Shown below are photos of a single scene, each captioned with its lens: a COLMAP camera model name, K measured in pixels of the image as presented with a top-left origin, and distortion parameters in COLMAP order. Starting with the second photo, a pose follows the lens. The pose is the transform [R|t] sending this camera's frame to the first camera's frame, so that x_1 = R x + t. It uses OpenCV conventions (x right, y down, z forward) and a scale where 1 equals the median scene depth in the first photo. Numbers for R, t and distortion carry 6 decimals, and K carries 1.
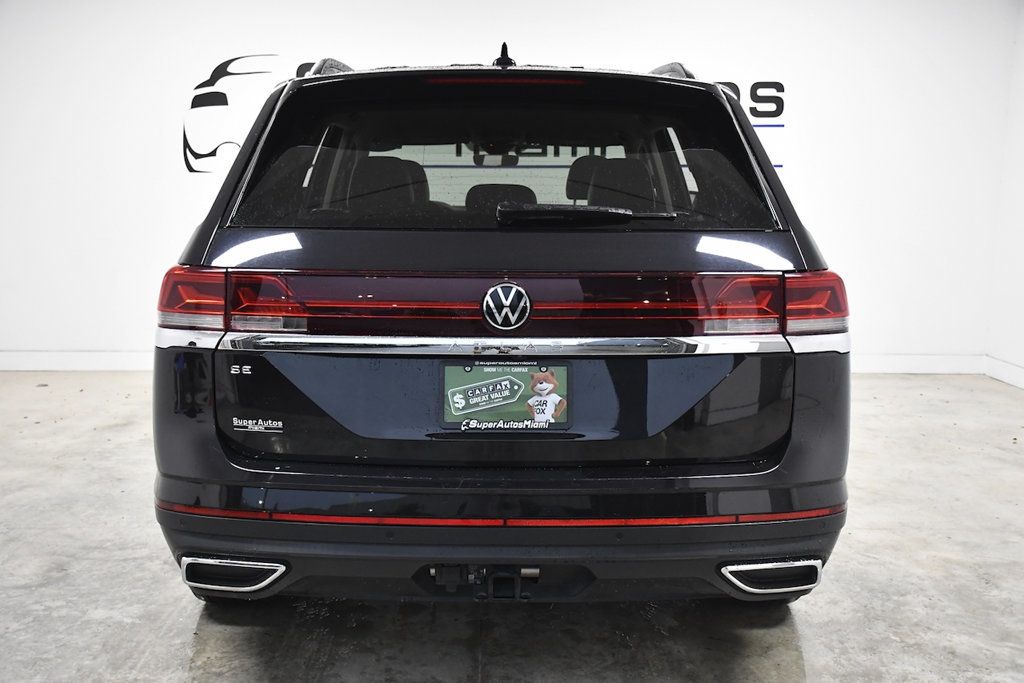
lens RADIAL K [[1148.9, 0, 511.5], [0, 1148.9, 346.6], [0, 0, 1]] dist [0.116461, 0.000000]
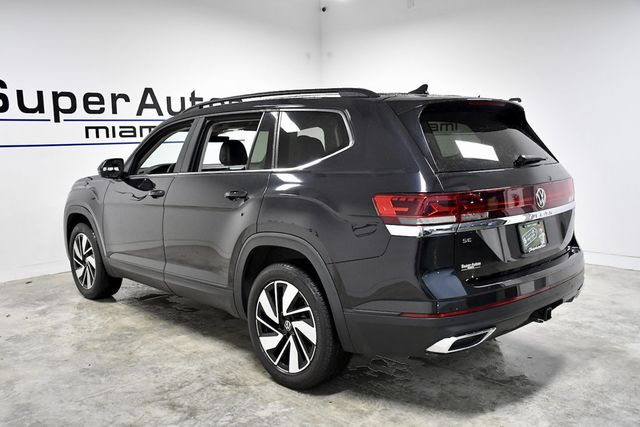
lens RADIAL K [[611.4, 0, 323.3], [0, 611.4, 219.1], [0, 0, 1]] dist [-0.002233, 0.000000]
pose [[0.718600, -0.114262, 0.685973, -0.927938], [0.131898, 0.990899, 0.026882, -0.064384], [-0.682801, 0.071161, 0.727130, 0.307753]]
